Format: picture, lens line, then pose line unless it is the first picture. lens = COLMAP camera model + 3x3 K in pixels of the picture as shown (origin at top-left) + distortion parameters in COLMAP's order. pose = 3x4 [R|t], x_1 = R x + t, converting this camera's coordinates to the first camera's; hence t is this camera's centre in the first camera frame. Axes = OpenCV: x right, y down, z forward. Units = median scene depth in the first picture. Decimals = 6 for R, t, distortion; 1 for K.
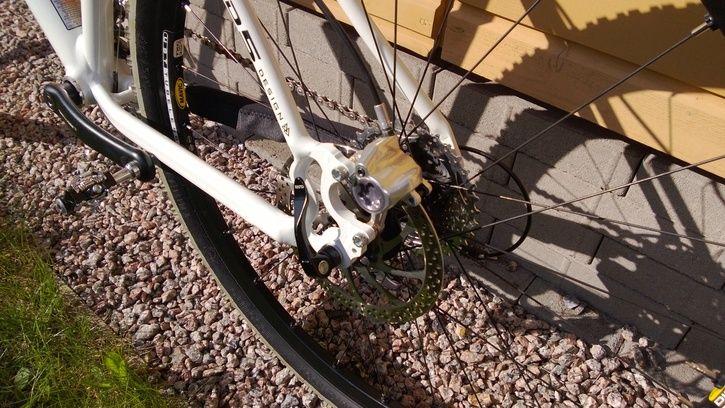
lens RADIAL K [[573.8, 0, 360.2], [0, 573.8, 203.2], [0, 0, 1]] dist [-0.010049, -0.025934]
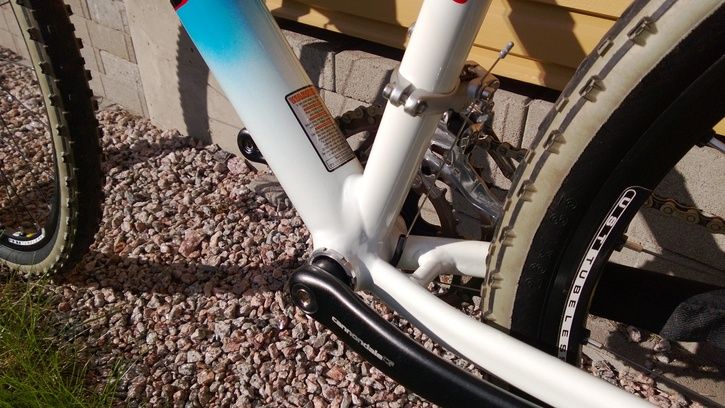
lens RADIAL K [[573.8, 0, 364.5], [0, 573.8, 204.8], [0, 0, 1]] dist [-0.010049, -0.025934]
pose [[0.997995, -0.061520, 0.014895, -0.303563], [0.062732, 0.992695, -0.103056, -0.130076], [-0.008446, 0.103783, 0.994564, 0.267320]]
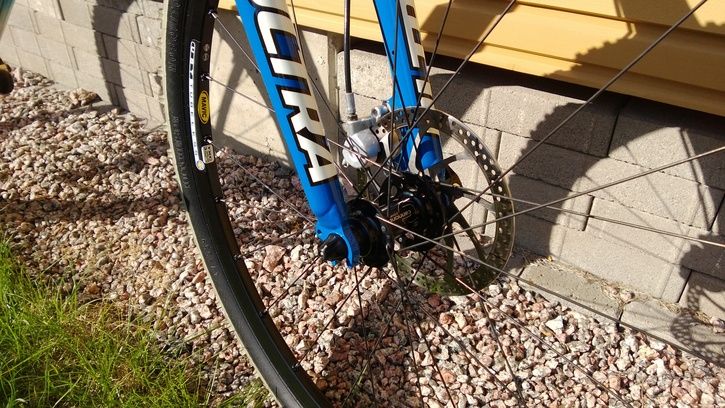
lens RADIAL K [[573.8, 0, 363.3], [0, 573.8, 204.8], [0, 0, 1]] dist [-0.010049, -0.025934]
pose [[0.993945, -0.096520, 0.052510, -0.449722], [0.102352, 0.987121, -0.122950, -0.135793], [-0.039967, 0.127580, 0.991023, 0.240472]]
